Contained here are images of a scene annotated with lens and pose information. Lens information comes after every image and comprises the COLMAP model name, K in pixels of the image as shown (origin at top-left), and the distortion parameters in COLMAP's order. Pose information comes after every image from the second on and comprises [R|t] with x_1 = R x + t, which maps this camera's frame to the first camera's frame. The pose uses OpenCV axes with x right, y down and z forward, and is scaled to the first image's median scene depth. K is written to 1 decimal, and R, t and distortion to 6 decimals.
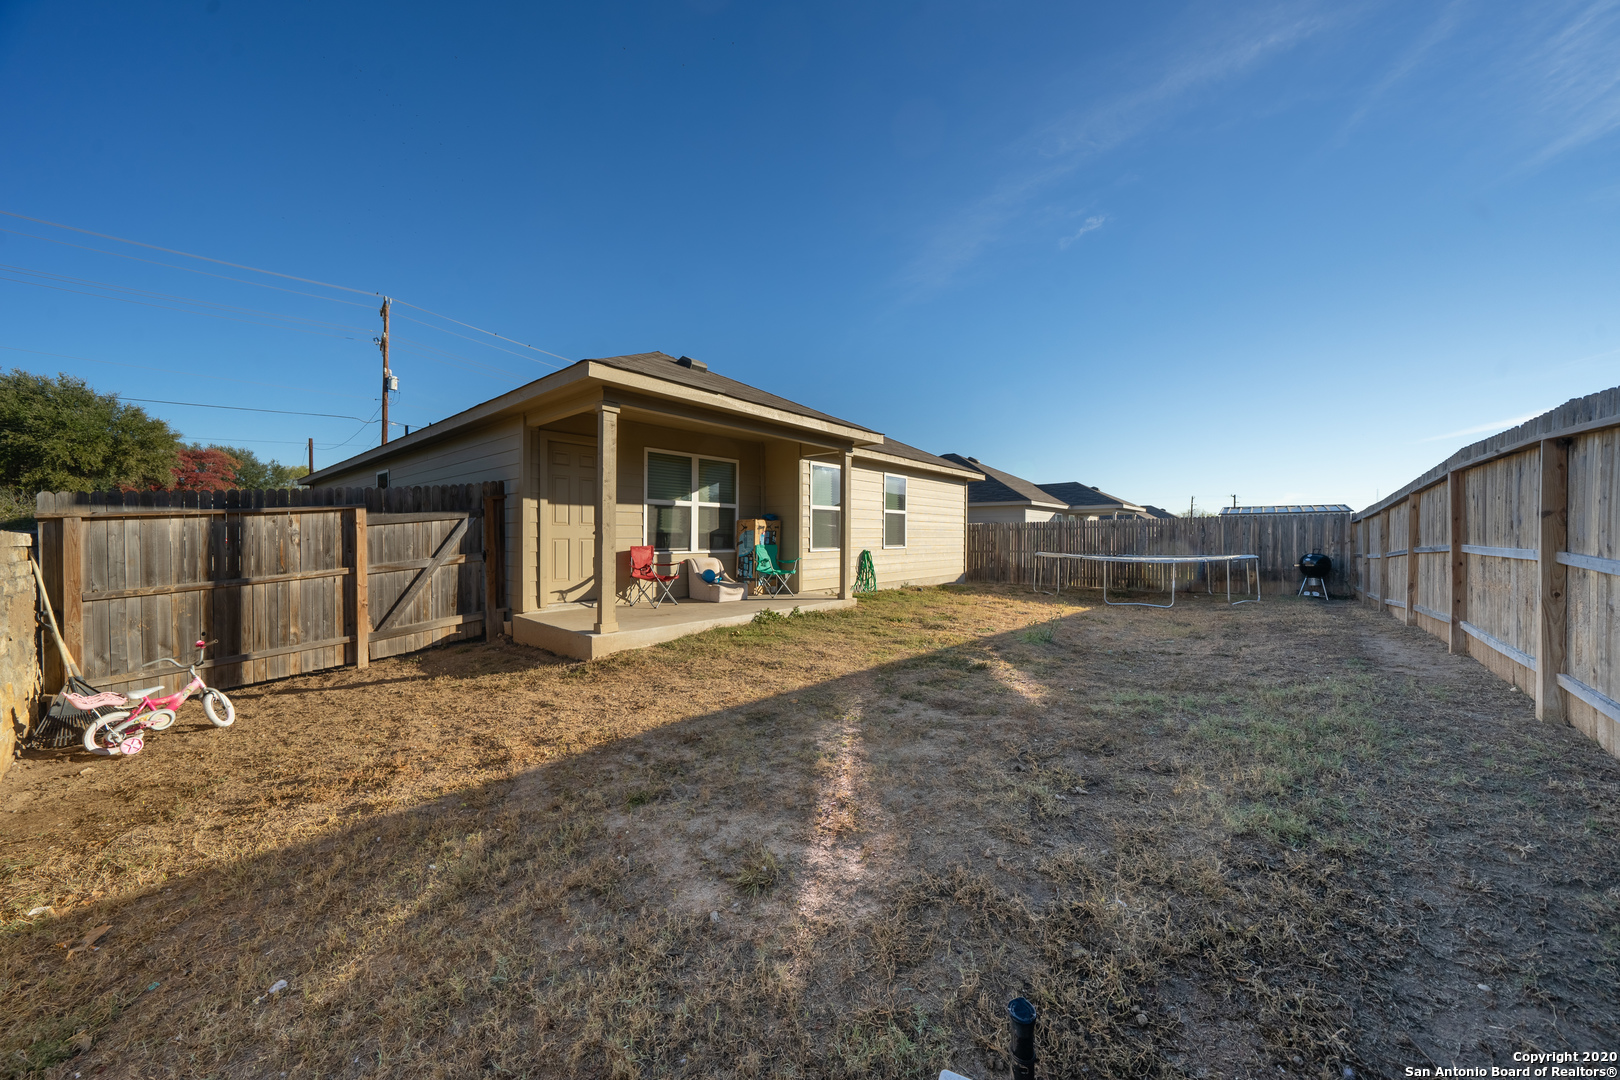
lens RADIAL K [[553.8, 0, 810.6], [0, 553.8, 524.1], [0, 0, 1]] dist [0.000041, 0.000076]
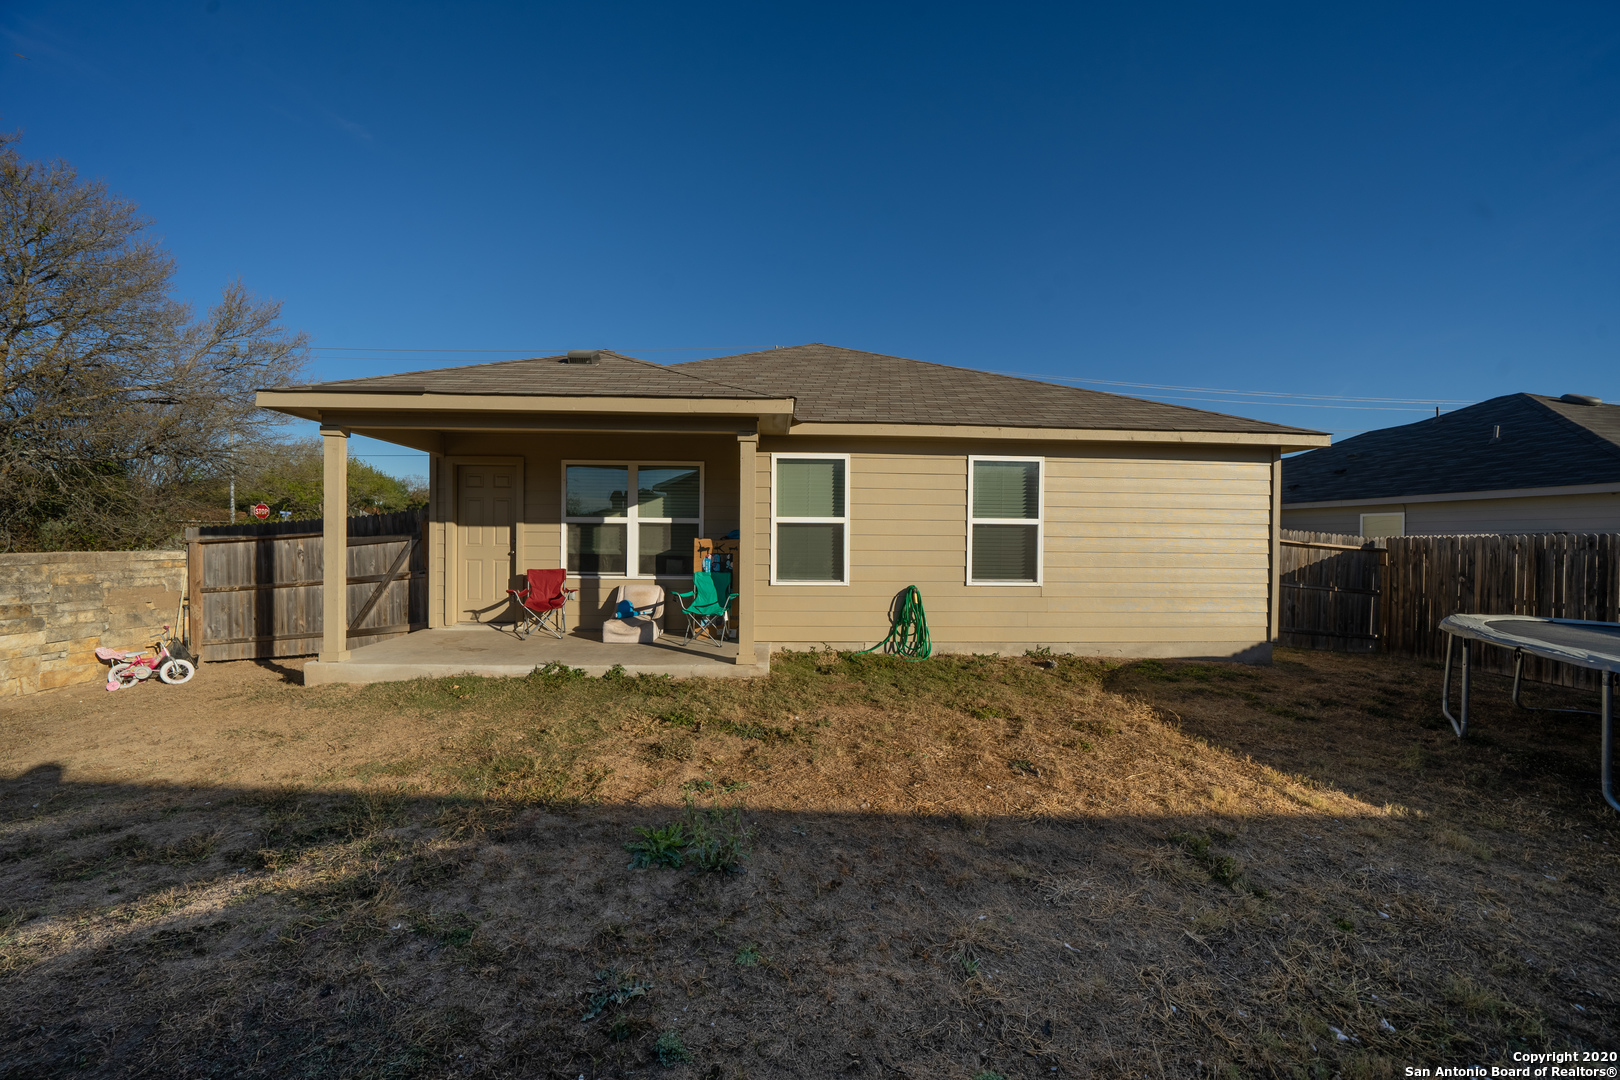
lens RADIAL K [[553.8, 0, 810.6], [0, 553.8, 524.1], [0, 0, 1]] dist [0.000041, 0.000076]
pose [[0.677179, -0.018222, -0.735593, 0.616817], [0.005001, 0.999784, -0.020163, -0.012957], [0.735801, 0.009975, 0.677124, 0.650056]]
